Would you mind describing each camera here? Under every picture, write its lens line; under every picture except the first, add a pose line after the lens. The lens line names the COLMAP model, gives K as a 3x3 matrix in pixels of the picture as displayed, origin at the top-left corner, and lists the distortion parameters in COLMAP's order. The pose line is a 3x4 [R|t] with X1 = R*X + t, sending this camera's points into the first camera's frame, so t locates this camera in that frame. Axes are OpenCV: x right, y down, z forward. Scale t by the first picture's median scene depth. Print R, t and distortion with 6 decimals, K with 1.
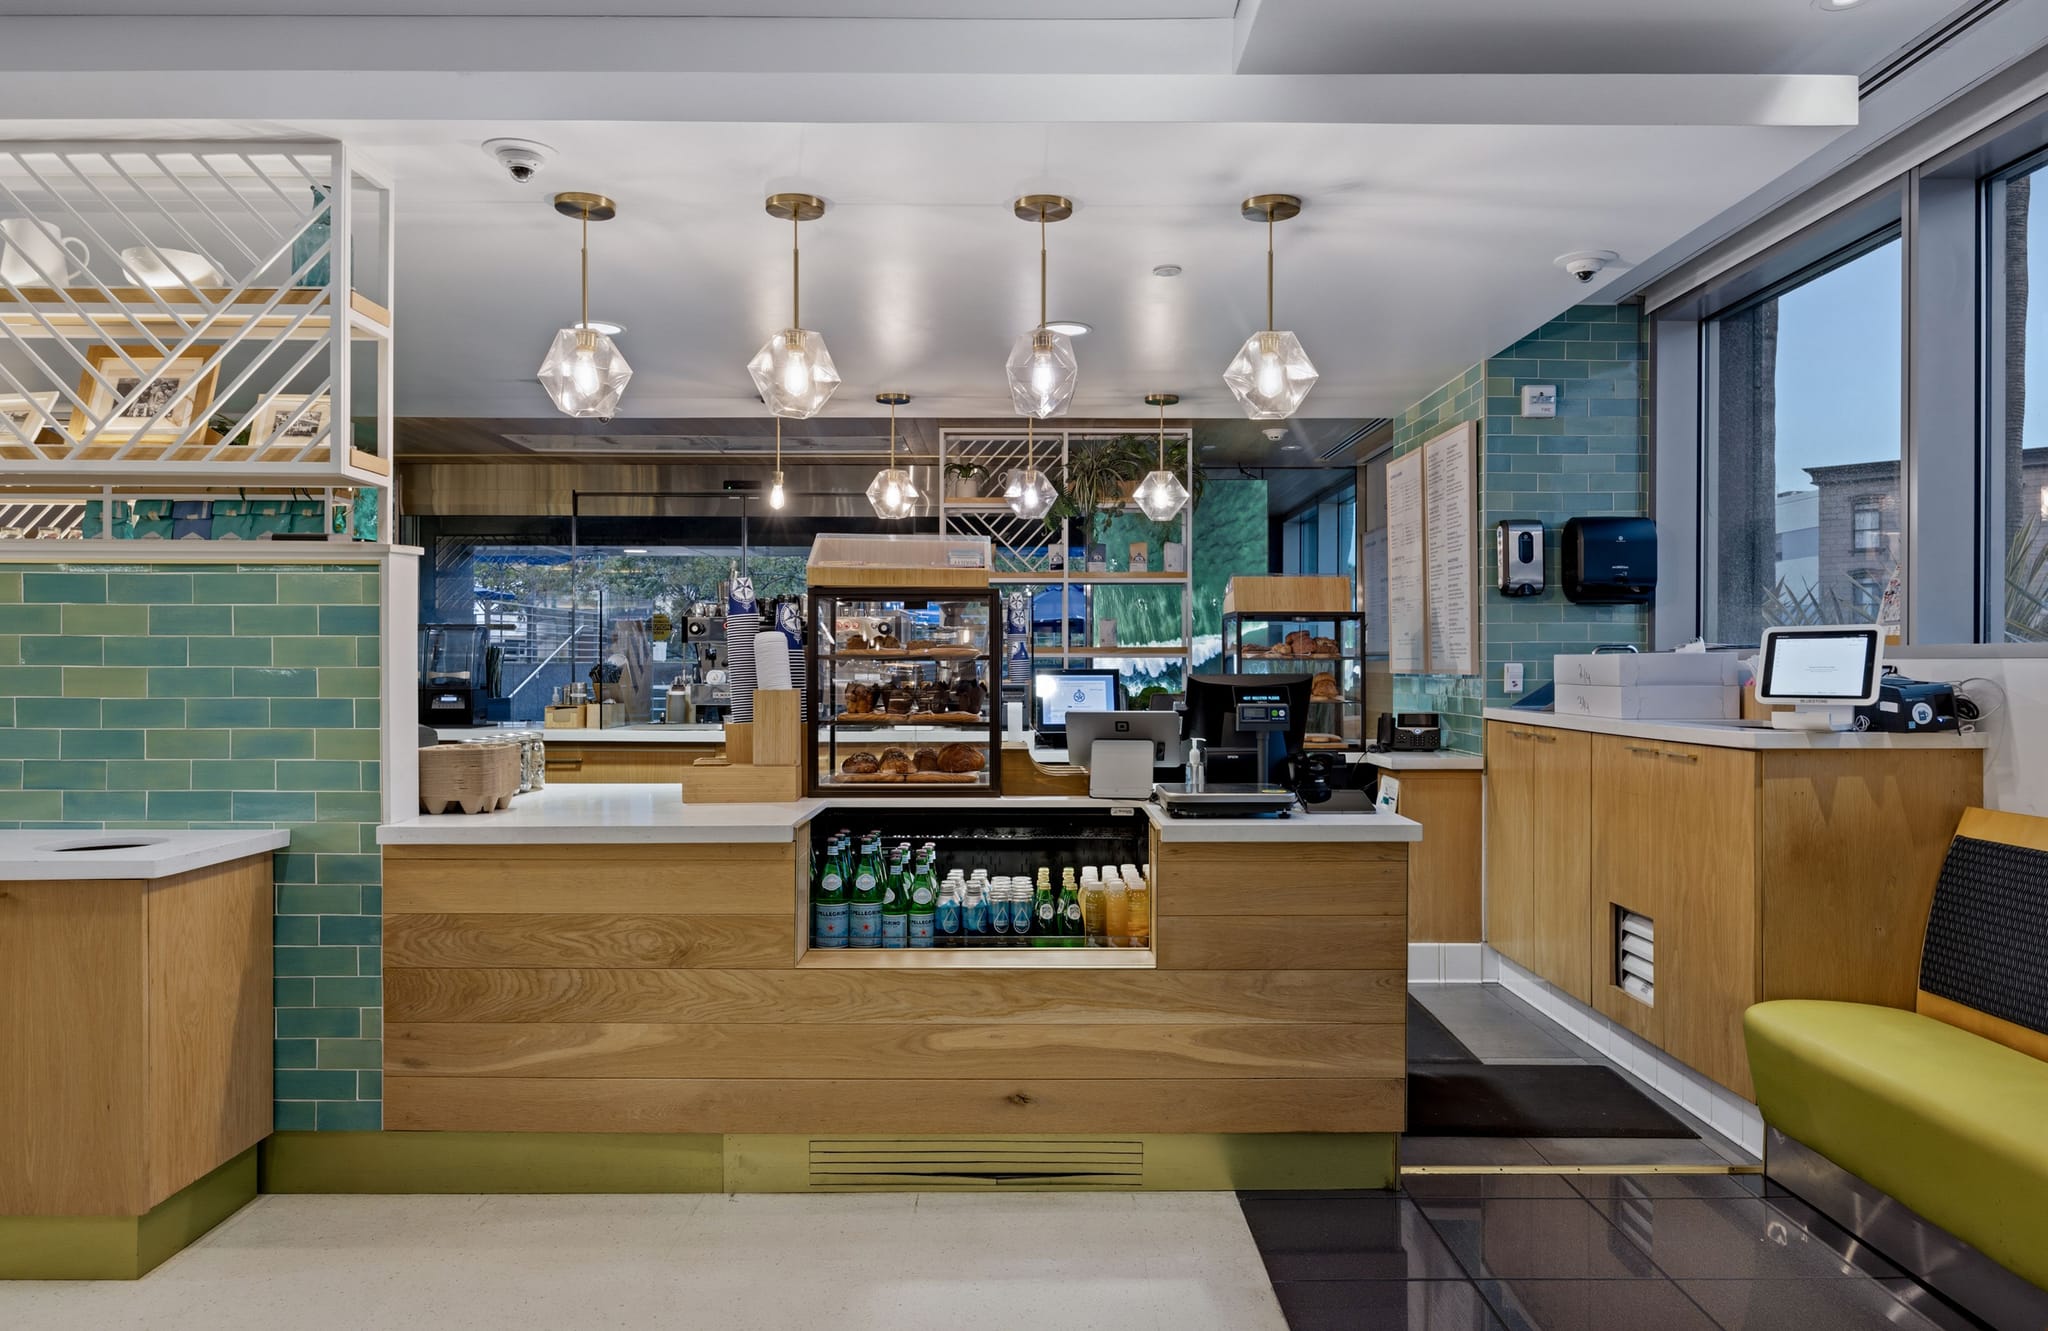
lens RADIAL K [[1000.3, 0, 1024.0], [0, 1000.3, 665.5], [0, 0, 1]] dist [0.000367, 0.000322]
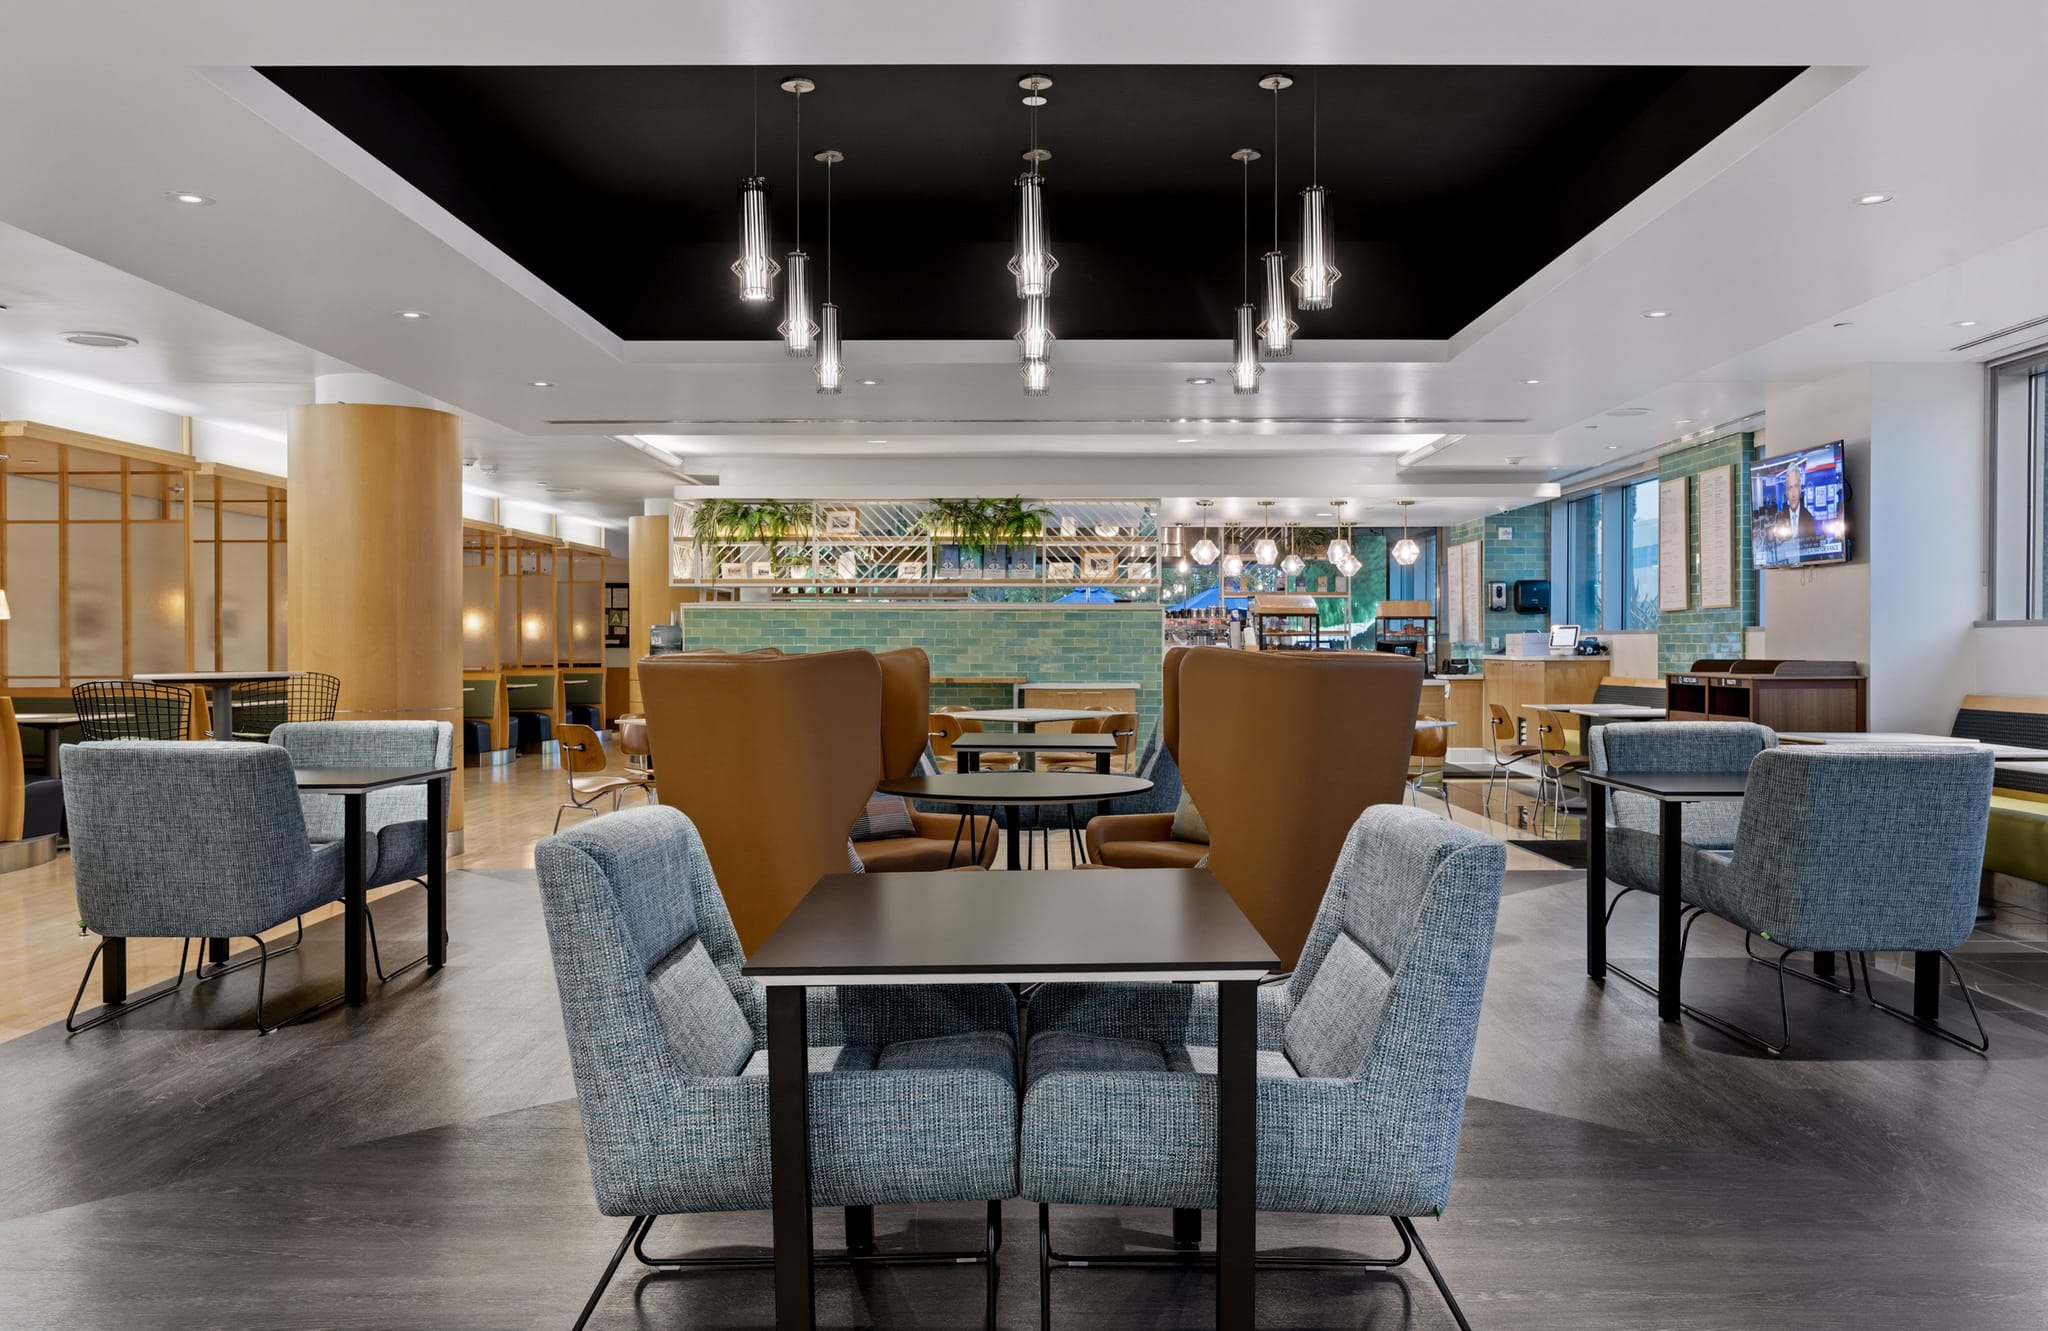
lens RADIAL K [[1223.2, 0, 1024.0], [0, 1223.2, 665.5], [0, 0, 1]] dist [-0.000159, -0.001110]
pose [[0.999893, -0.002156, -0.014484, -0.665859], [0.002358, 0.999900, 0.013934, 0.023799], [0.014453, -0.013967, 0.999798, -2.138291]]
